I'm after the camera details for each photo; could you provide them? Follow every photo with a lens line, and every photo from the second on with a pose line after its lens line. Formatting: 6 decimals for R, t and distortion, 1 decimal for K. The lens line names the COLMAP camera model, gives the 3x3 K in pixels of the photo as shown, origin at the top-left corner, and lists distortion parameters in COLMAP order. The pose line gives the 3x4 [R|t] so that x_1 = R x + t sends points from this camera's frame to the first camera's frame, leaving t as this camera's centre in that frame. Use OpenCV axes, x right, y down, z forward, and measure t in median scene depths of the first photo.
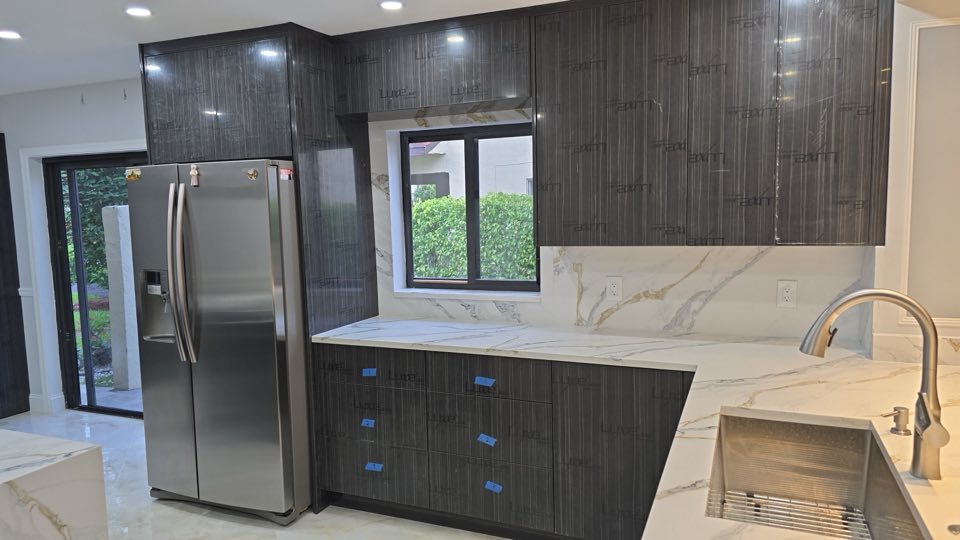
lens RADIAL K [[642.6, 0, 480.0], [0, 642.6, 270.0], [0, 0, 1]] dist [0.069078, -0.064571]
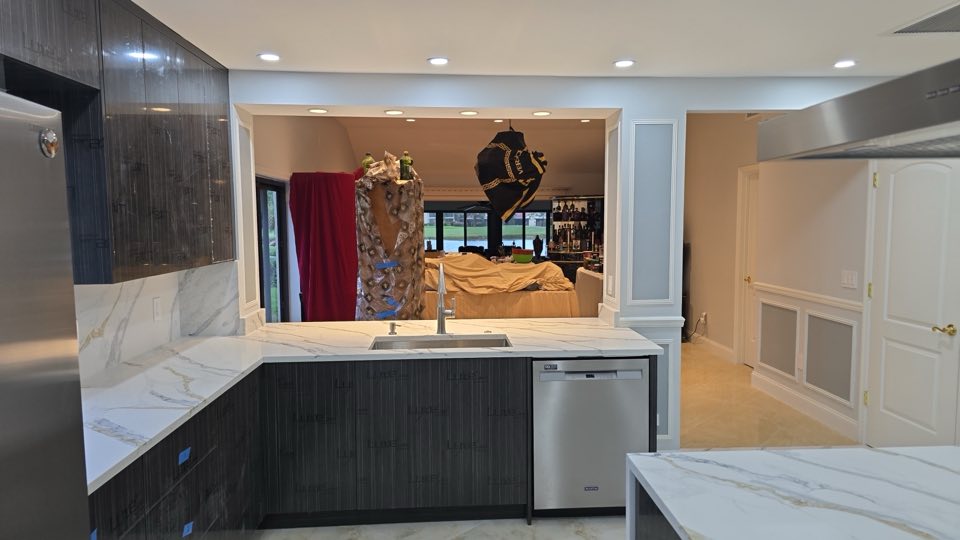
lens RADIAL K [[642.6, 0, 480.0], [0, 642.6, 270.0], [0, 0, 1]] dist [0.069078, -0.064571]
pose [[-0.441047, -0.041997, 0.896501, -0.773609], [0.109070, 0.988992, 0.099989, -0.080653], [-0.890832, 0.141881, -0.431611, 0.899795]]
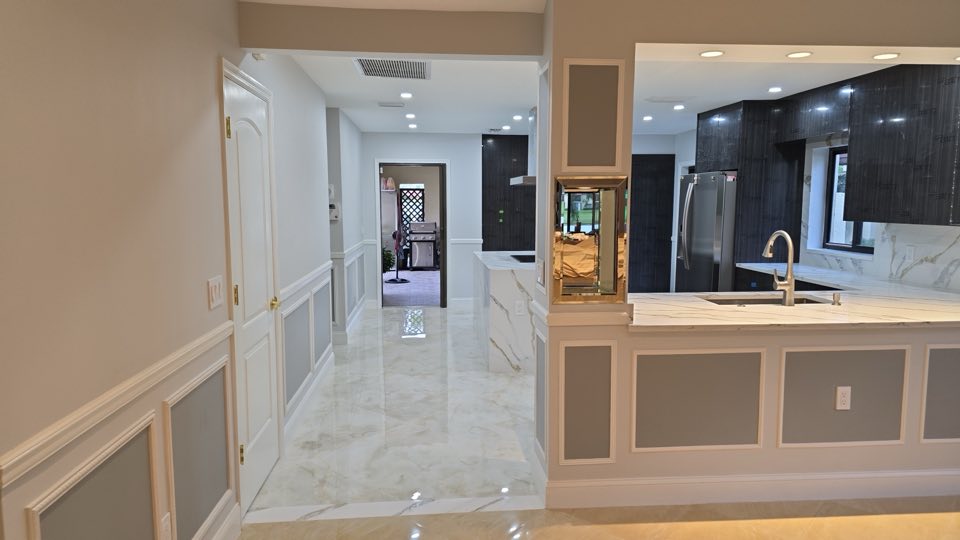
lens RADIAL K [[642.6, 0, 480.0], [0, 642.6, 270.0], [0, 0, 1]] dist [0.069078, -0.064571]
pose [[0.464762, 0.119349, -0.877355, 1.079491], [-0.101122, 0.991545, 0.081315, 0.043215], [0.879642, 0.050928, 0.472902, -0.571281]]
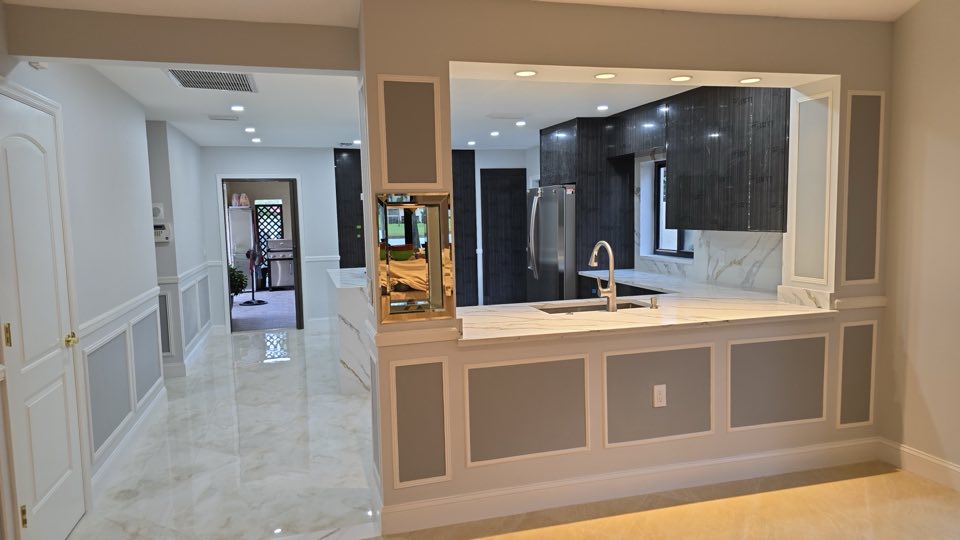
lens RADIAL K [[642.6, 0, 480.0], [0, 642.6, 270.0], [0, 0, 1]] dist [0.069078, -0.064571]
pose [[0.627238, 0.079772, -0.774732, 1.105366], [-0.070980, 0.996456, 0.045135, 0.029932], [0.775586, 0.026680, 0.630677, -0.500829]]
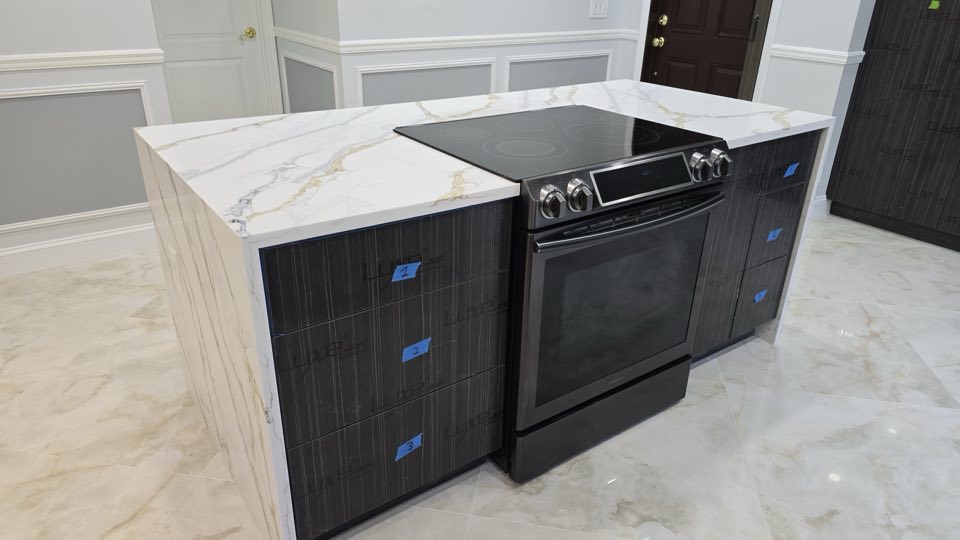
lens RADIAL K [[642.6, 0, 480.0], [0, 642.6, 270.0], [0, 0, 1]] dist [0.069078, -0.064571]
pose [[-0.521465, 0.373666, -0.767104, -0.105565], [-0.096092, 0.867578, 0.487930, -0.026602], [0.847845, 0.328151, -0.416505, 0.837229]]
